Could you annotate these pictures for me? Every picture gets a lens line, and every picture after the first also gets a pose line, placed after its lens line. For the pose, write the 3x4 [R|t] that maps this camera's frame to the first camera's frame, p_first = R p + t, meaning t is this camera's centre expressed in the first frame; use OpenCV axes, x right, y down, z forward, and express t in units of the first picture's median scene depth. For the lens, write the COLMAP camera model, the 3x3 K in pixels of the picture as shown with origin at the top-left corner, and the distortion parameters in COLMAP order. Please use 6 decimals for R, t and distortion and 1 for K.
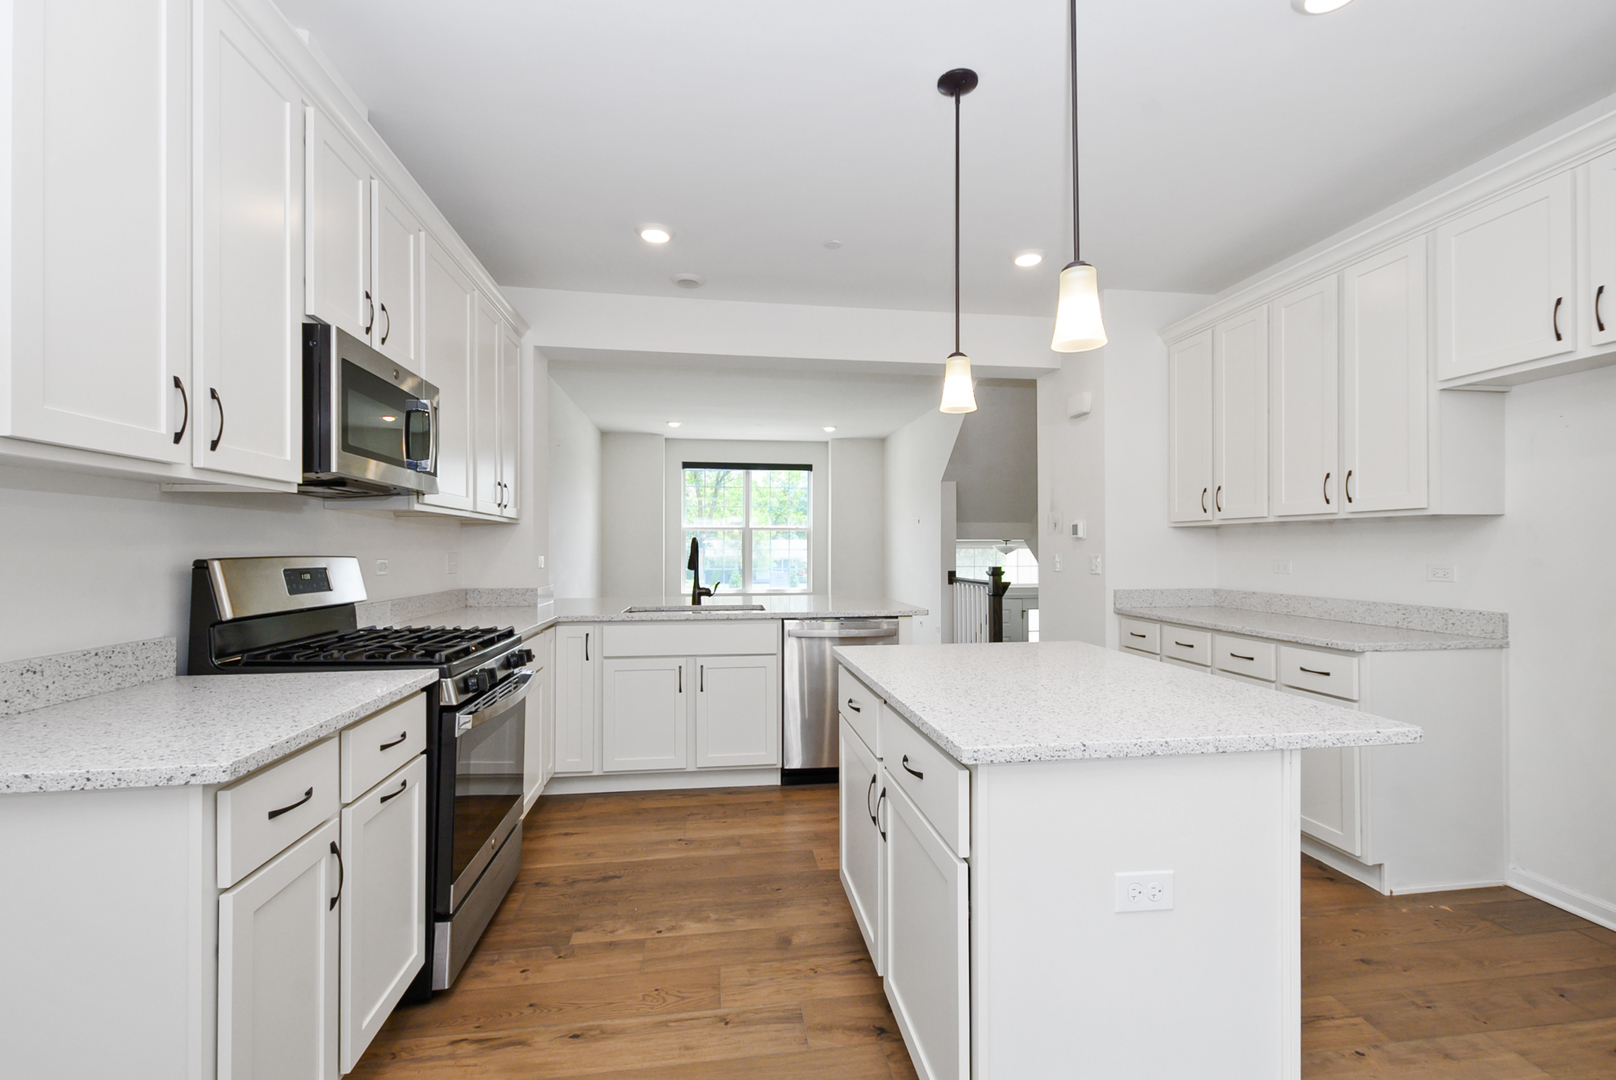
lens RADIAL K [[718.7, 0, 816.3], [0, 718.7, 544.8], [0, 0, 1]] dist [0.011339, -0.001032]
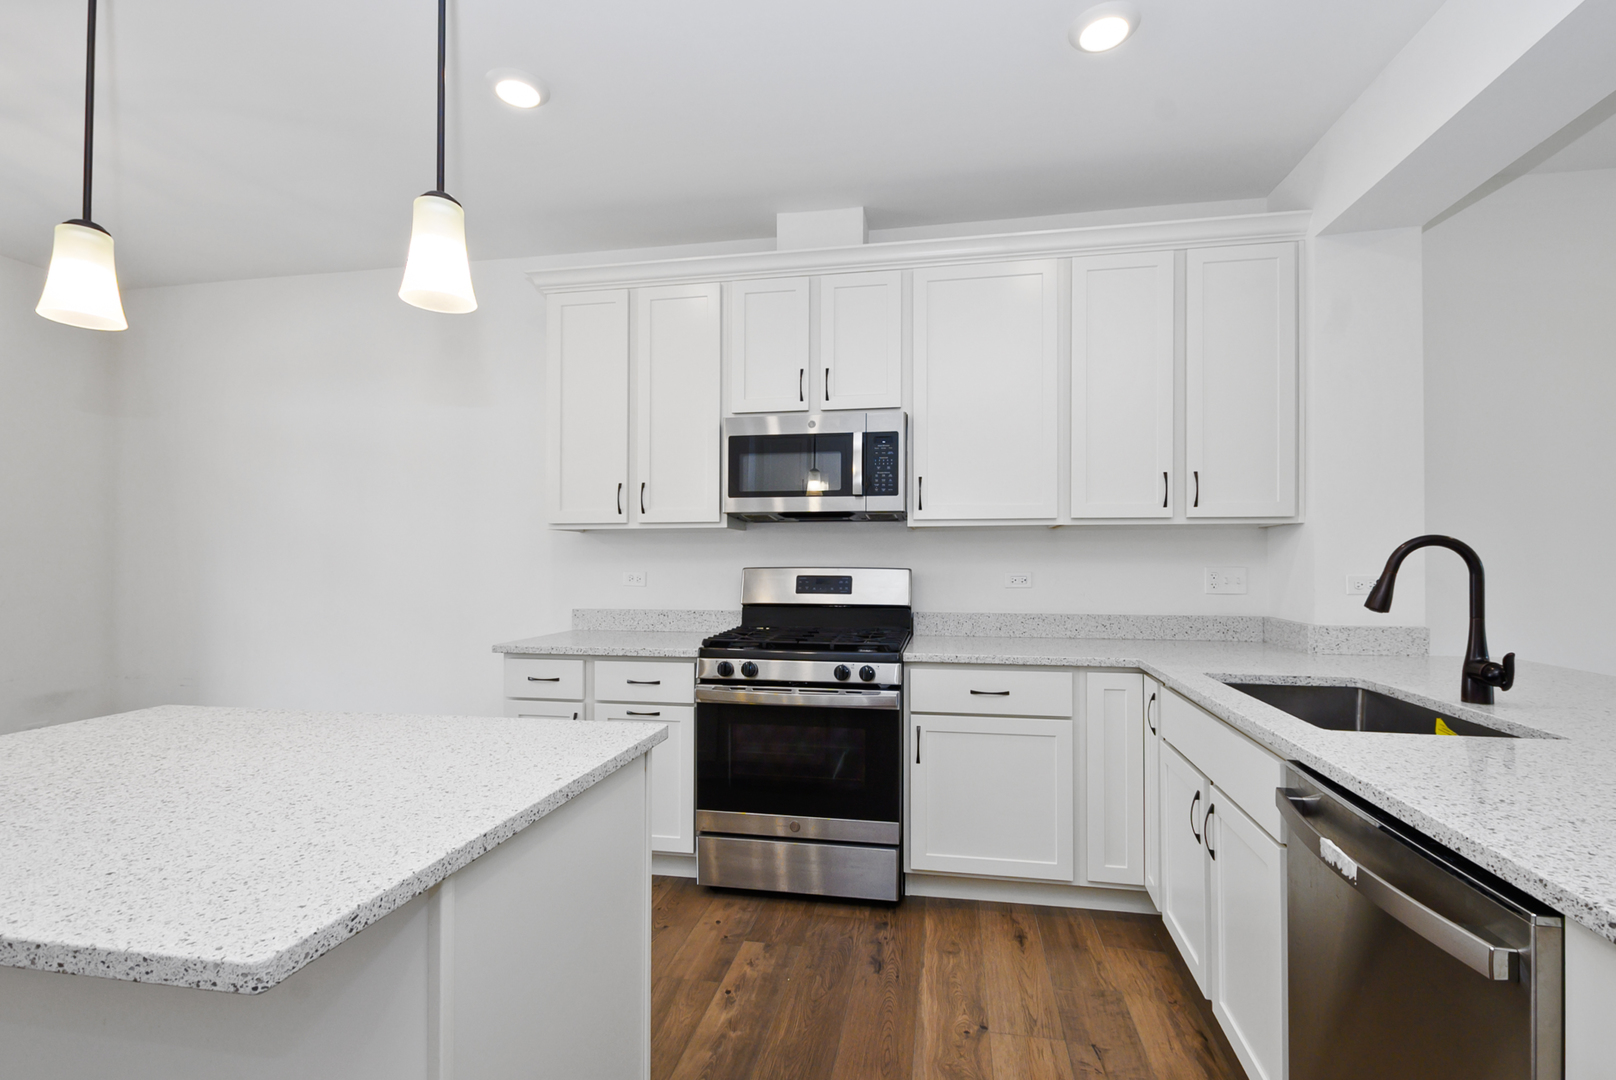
lens RADIAL K [[718.7, 0, 820.7], [0, 718.7, 558.9], [0, 0, 1]] dist [0.011339, -0.001032]
pose [[-0.325991, -0.003536, -0.945366, 0.559388], [0.005934, 0.999966, -0.005787, 0.006837], [0.945354, -0.007496, -0.325959, 1.329354]]
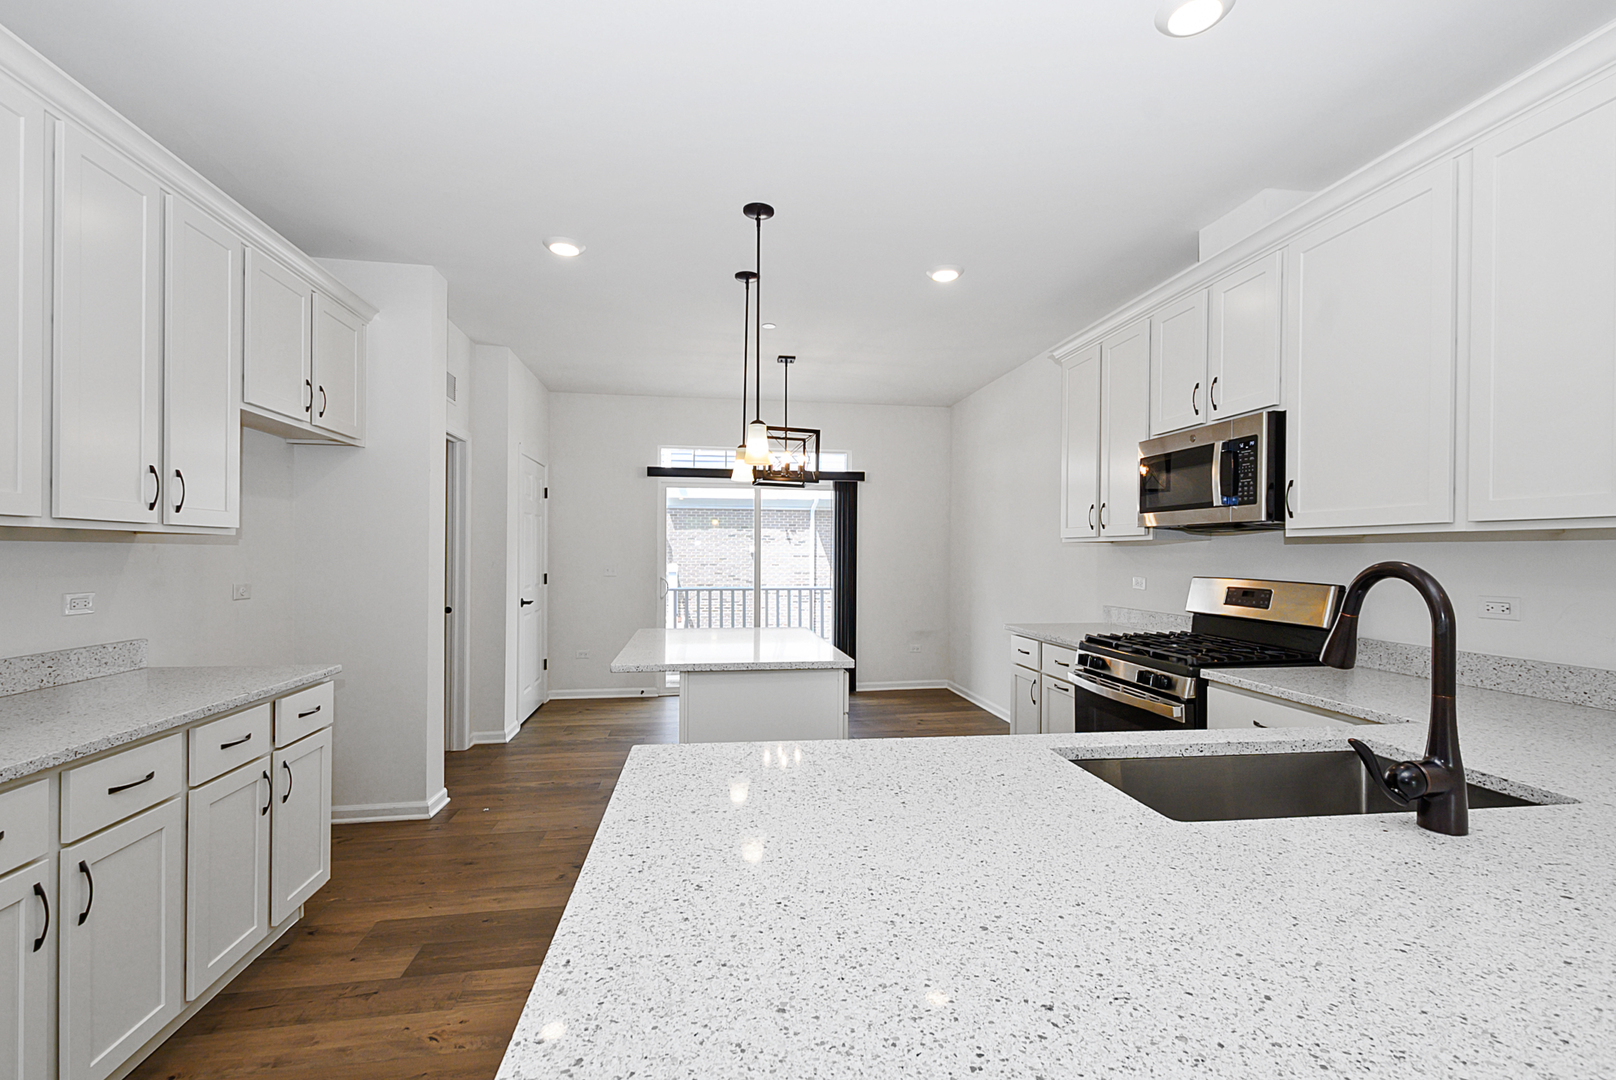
lens RADIAL K [[718.7, 0, 789.5], [0, 718.7, 564.0], [0, 0, 1]] dist [0.011339, -0.001032]
pose [[-0.999683, -0.007719, 0.023986, 0.094472], [-0.007550, 0.999946, 0.007117, -0.014387], [-0.024039, 0.006934, -0.999687, 2.147696]]
